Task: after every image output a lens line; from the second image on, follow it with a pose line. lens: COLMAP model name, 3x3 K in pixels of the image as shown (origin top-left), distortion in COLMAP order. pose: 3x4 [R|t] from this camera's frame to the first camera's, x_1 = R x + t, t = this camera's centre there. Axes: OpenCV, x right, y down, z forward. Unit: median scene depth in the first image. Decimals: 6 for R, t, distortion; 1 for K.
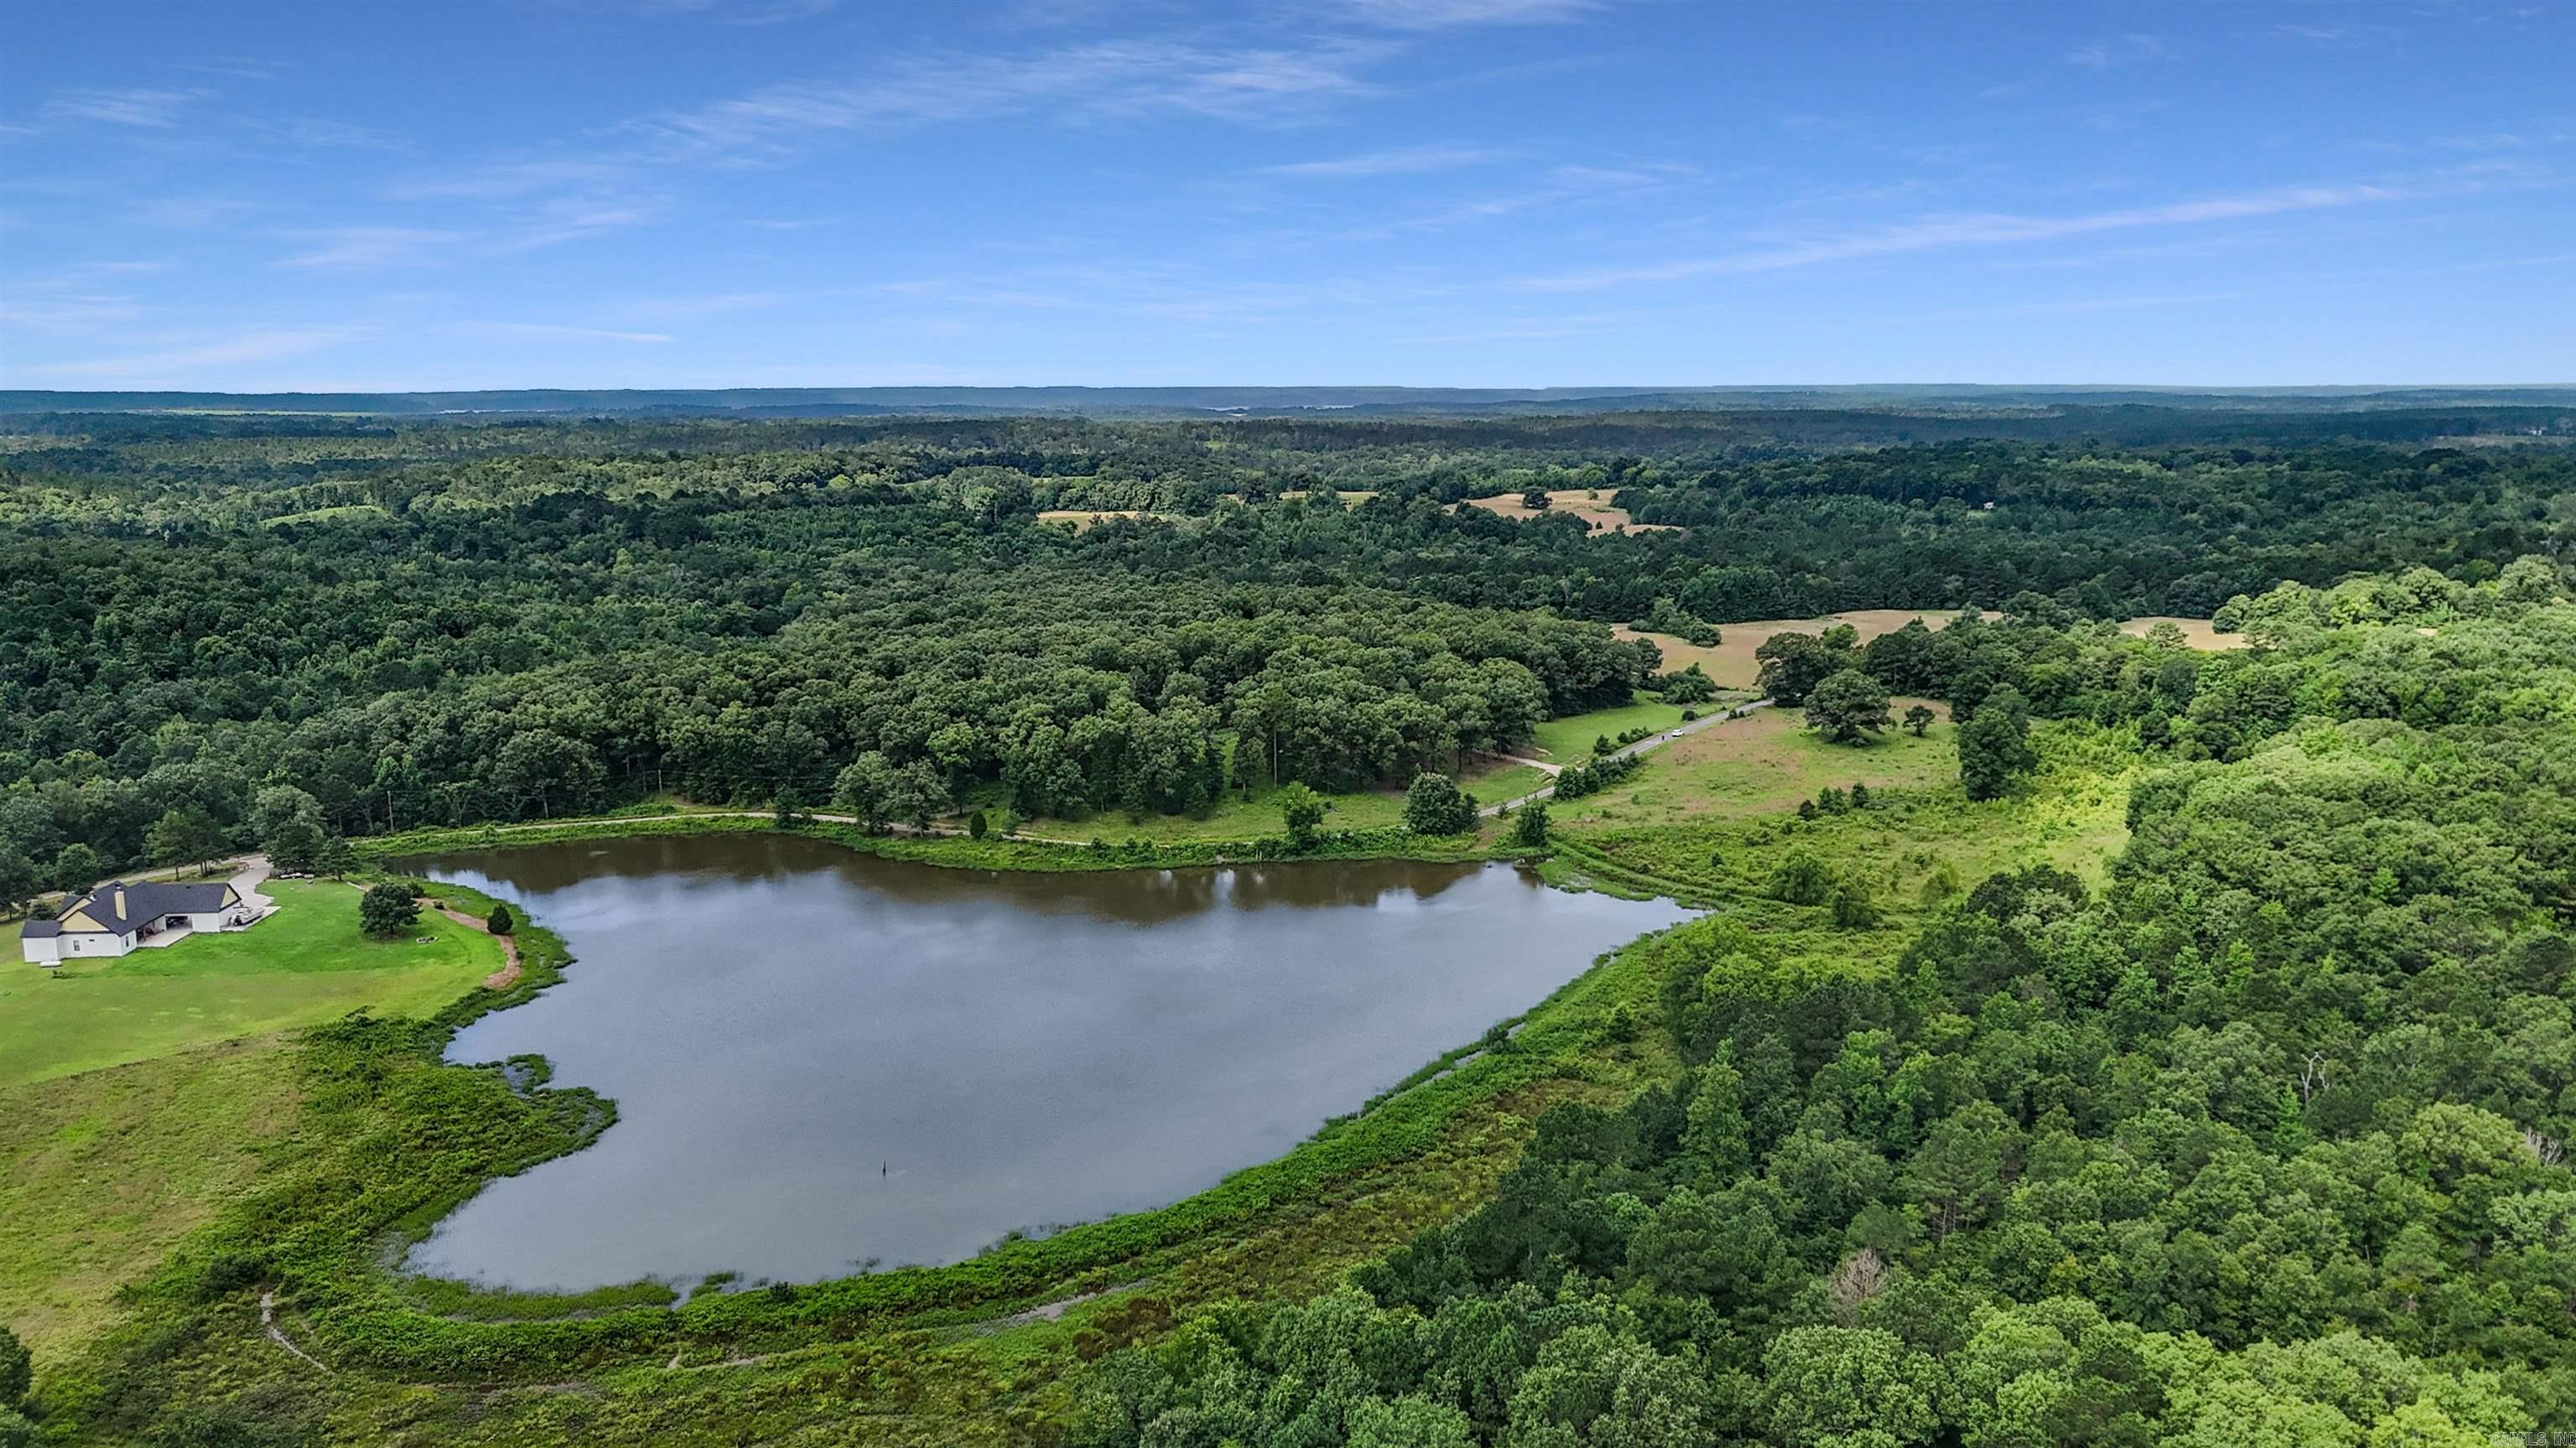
lens RADIAL K [[1891.2, 0, 1288.0], [0, 1891.2, 724.0], [0, 0, 1]] dist [0.147886, -0.251288]
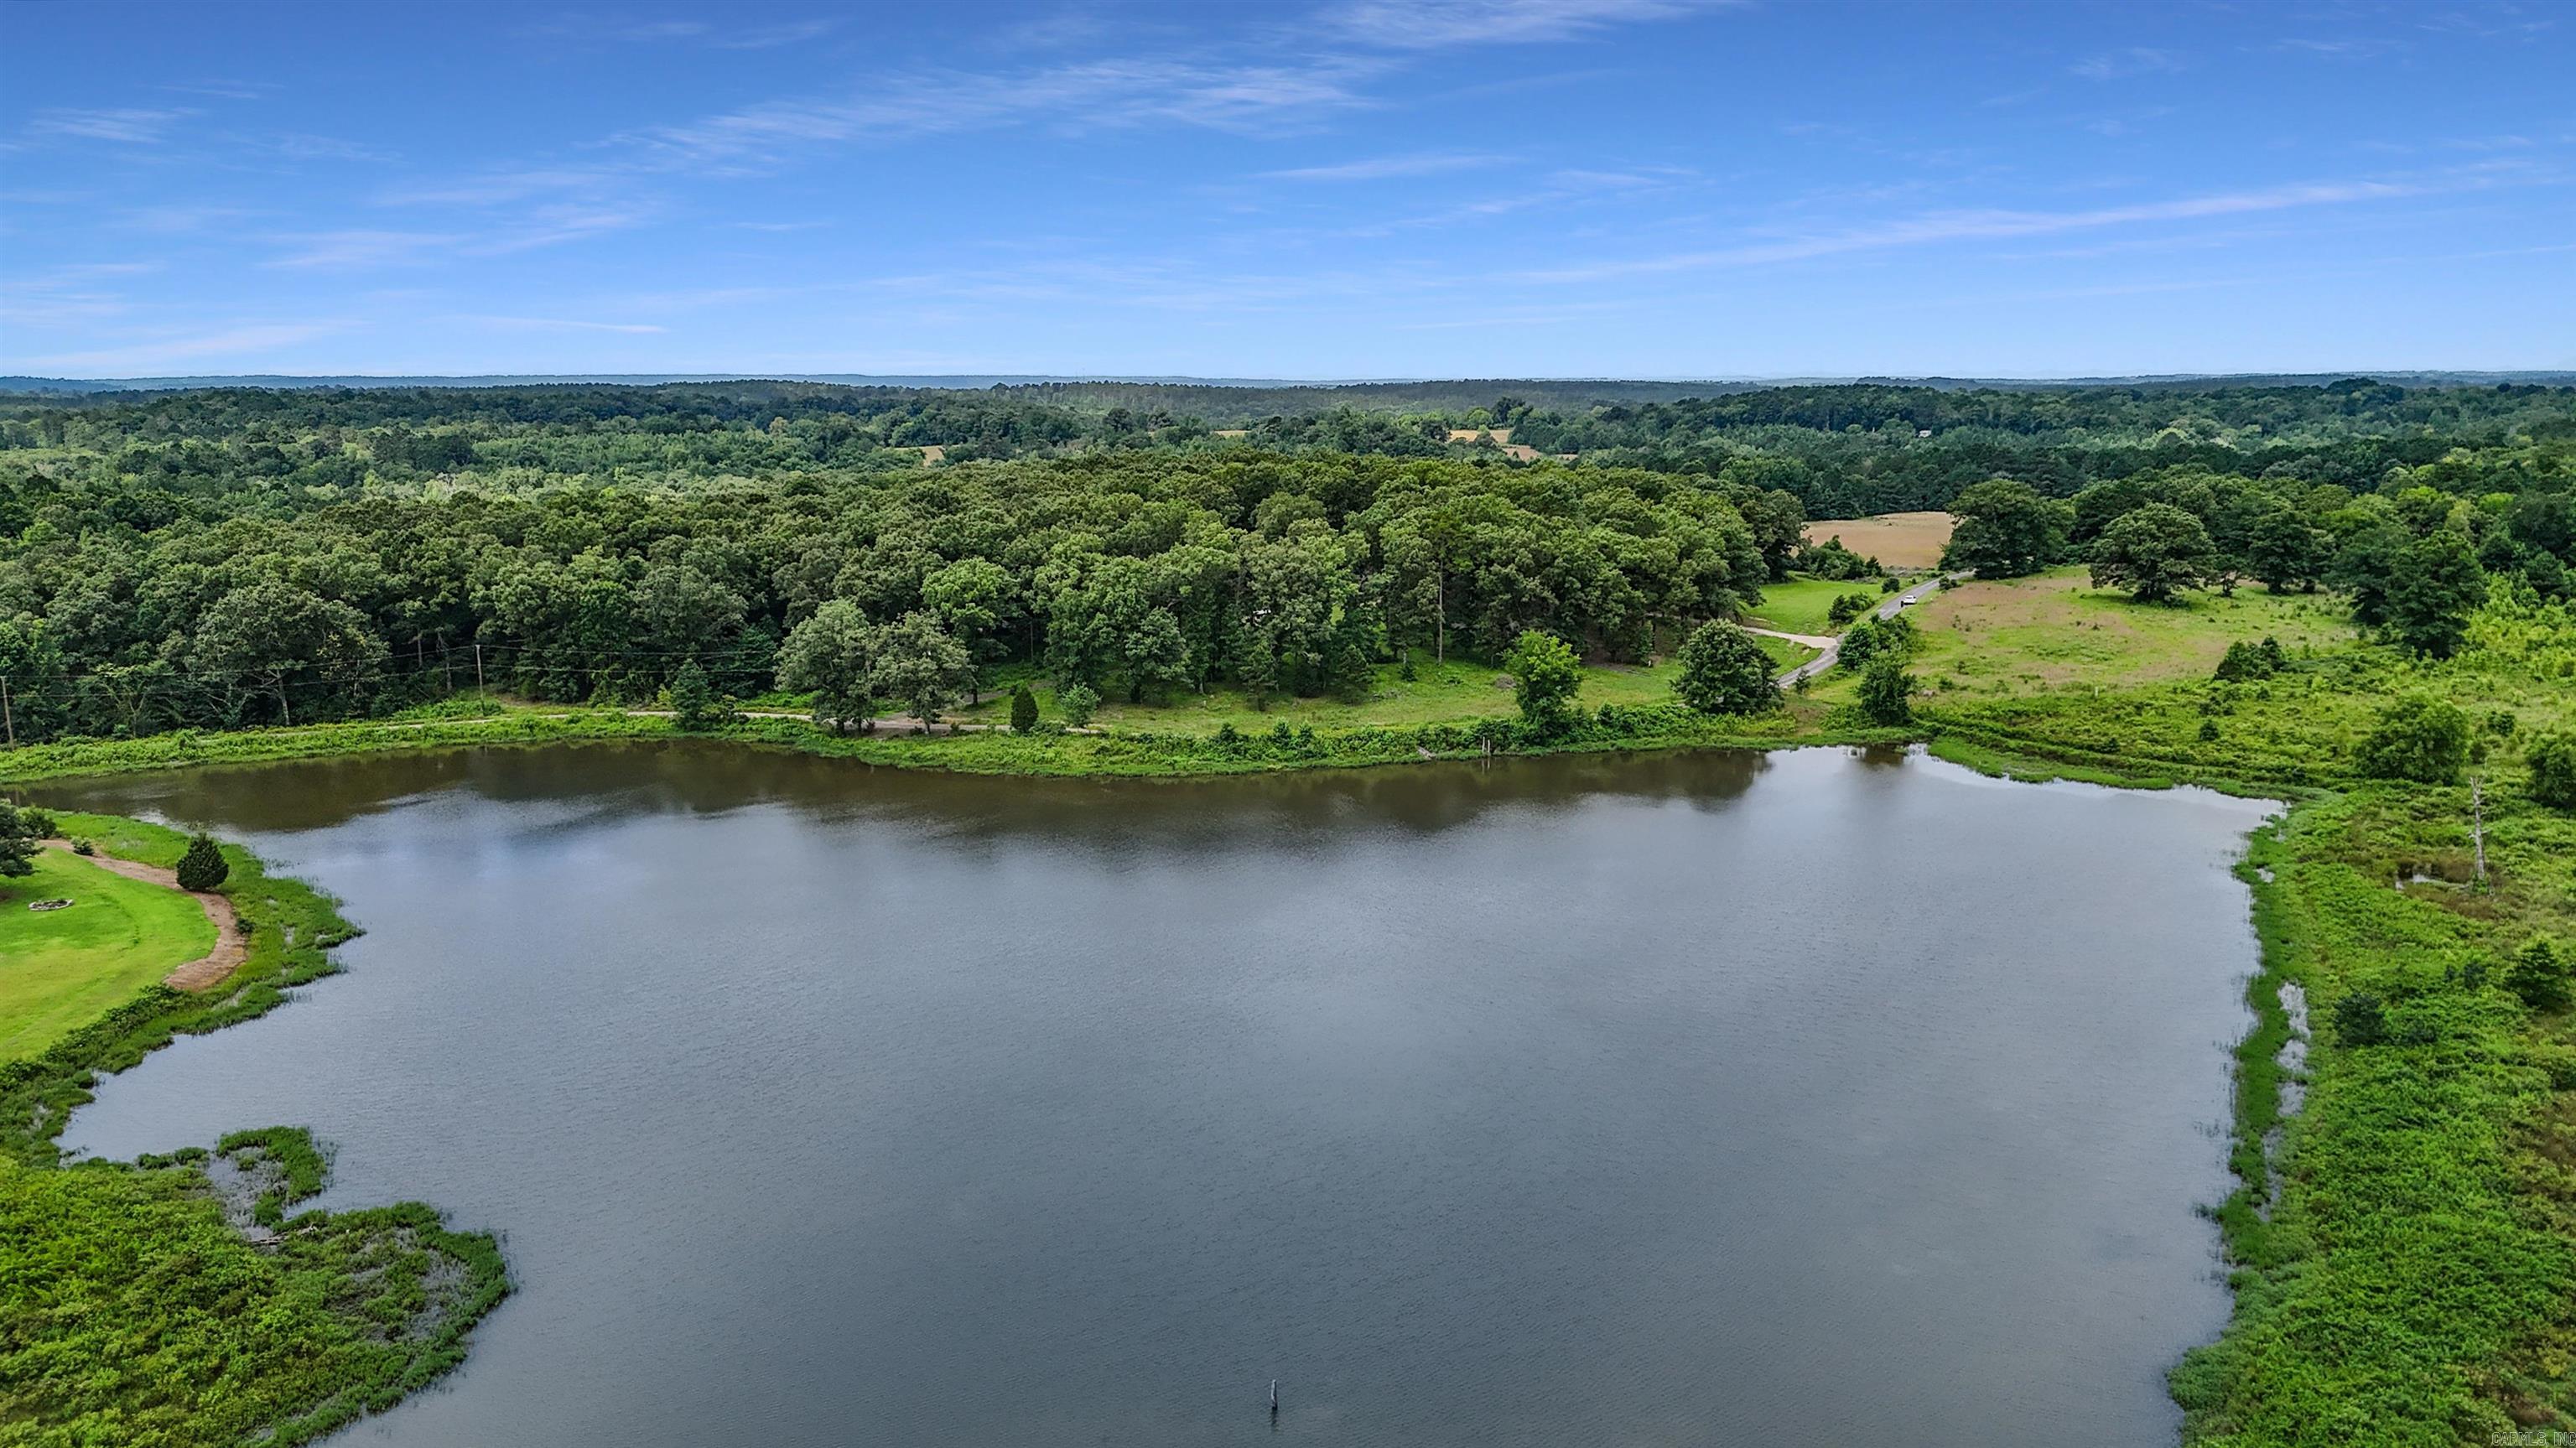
lens RADIAL K [[1921.2, 0, 1293.7], [0, 1921.2, 708.2], [0, 0, 1]] dist [0.091652, -0.085177]
pose [[0.993356, -0.021381, 0.113082, -0.136480], [0.022279, 0.999729, -0.006682, 0.054449], [-0.112909, 0.009157, 0.993563, 0.342649]]
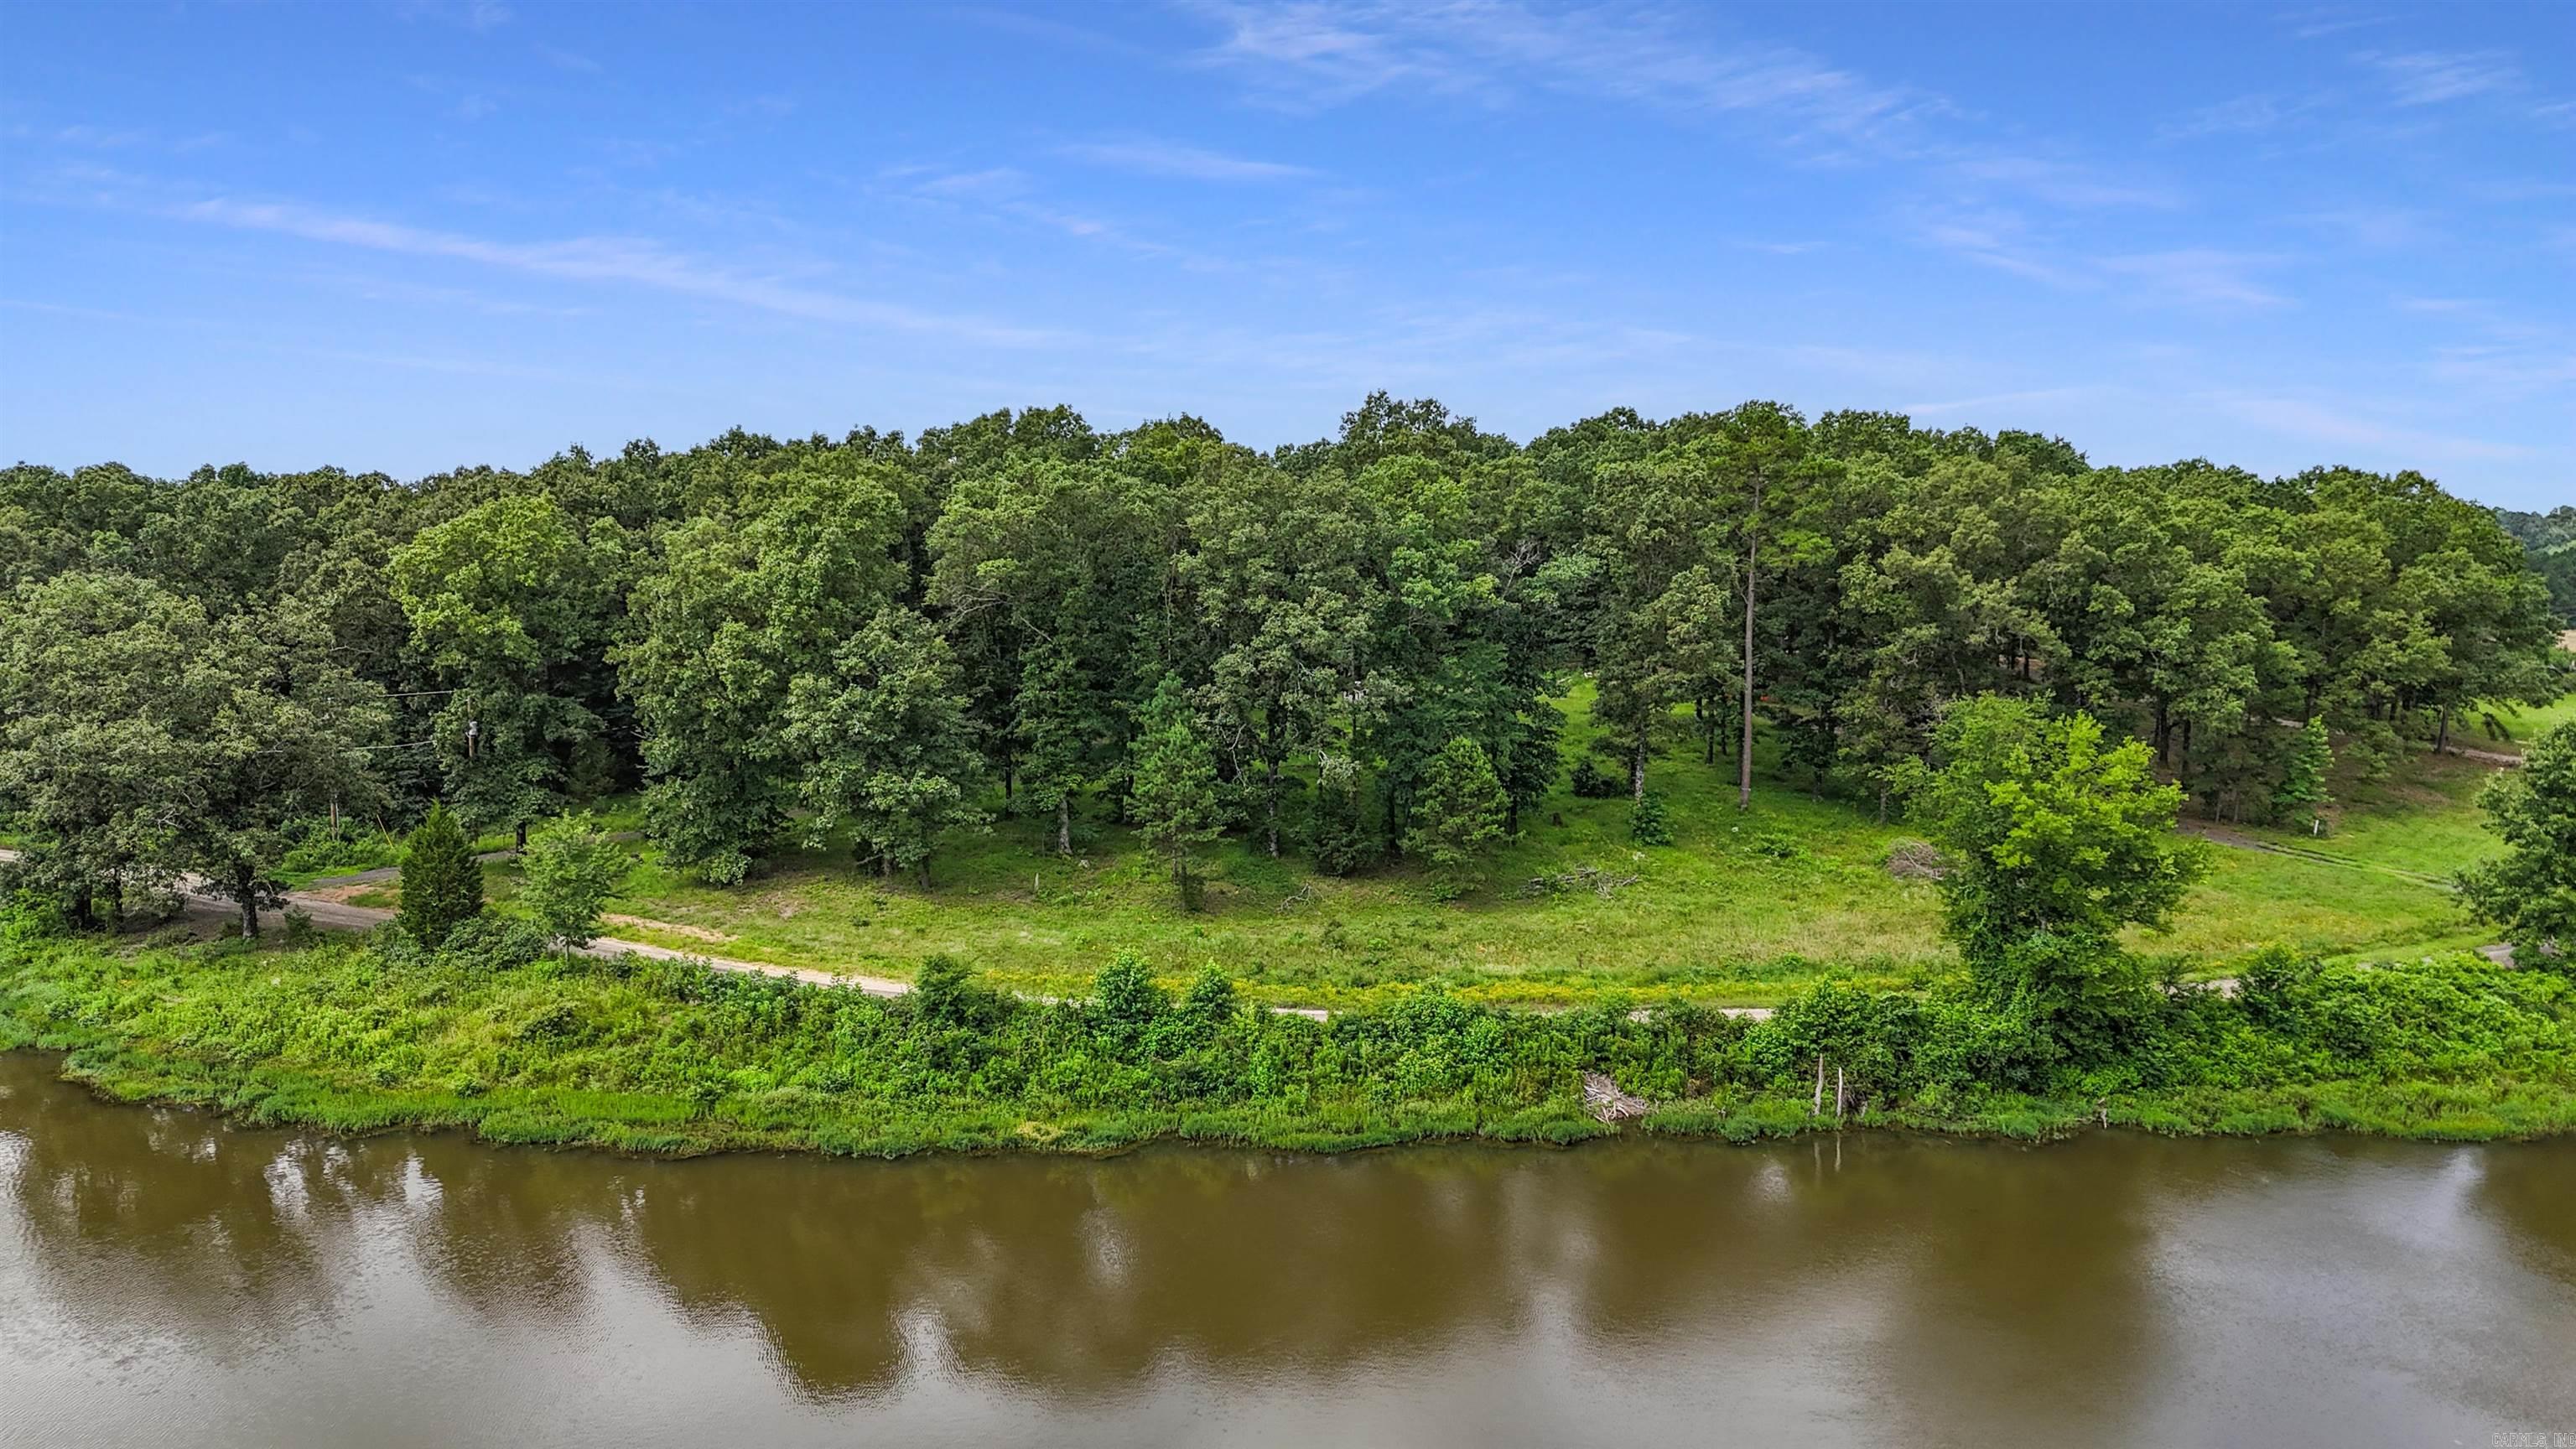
lens RADIAL K [[1891.3, 0, 1288.0], [0, 1891.3, 724.5], [0, 0, 1]] dist [0.147886, -0.251288]
pose [[0.994420, 0.015346, -0.104375, -0.043266], [-0.023201, 0.996954, -0.074465, 0.045530], [0.102915, 0.076471, 0.991746, 0.740546]]
